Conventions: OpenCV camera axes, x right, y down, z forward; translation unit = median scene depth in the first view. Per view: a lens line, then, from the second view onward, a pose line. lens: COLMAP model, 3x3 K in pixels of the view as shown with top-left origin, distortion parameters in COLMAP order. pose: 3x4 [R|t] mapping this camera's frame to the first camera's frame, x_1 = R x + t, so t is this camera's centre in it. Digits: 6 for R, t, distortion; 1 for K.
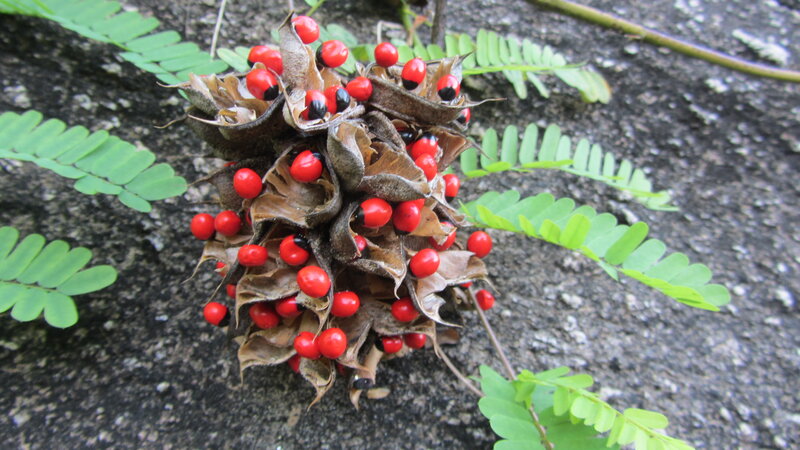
lens RADIAL K [[718.5, 0, 396.5], [0, 718.5, 223.2], [0, 0, 1]] dist [-0.017130, 0.015916]
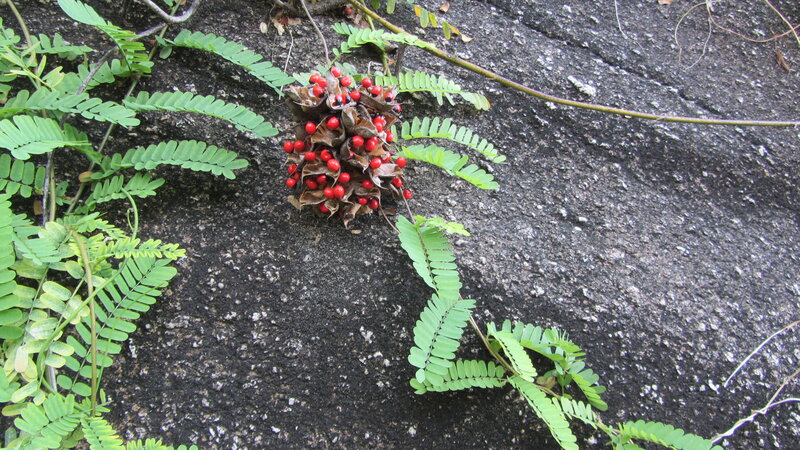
lens RADIAL K [[718.5, 0, 403.4], [0, 718.5, 227.4], [0, 0, 1]] dist [-0.017130, 0.015916]
pose [[0.998097, 0.060970, 0.009187, 0.092487], [-0.060922, 0.998128, -0.005340, 0.210287], [-0.009496, 0.004770, 0.999944, -1.149304]]
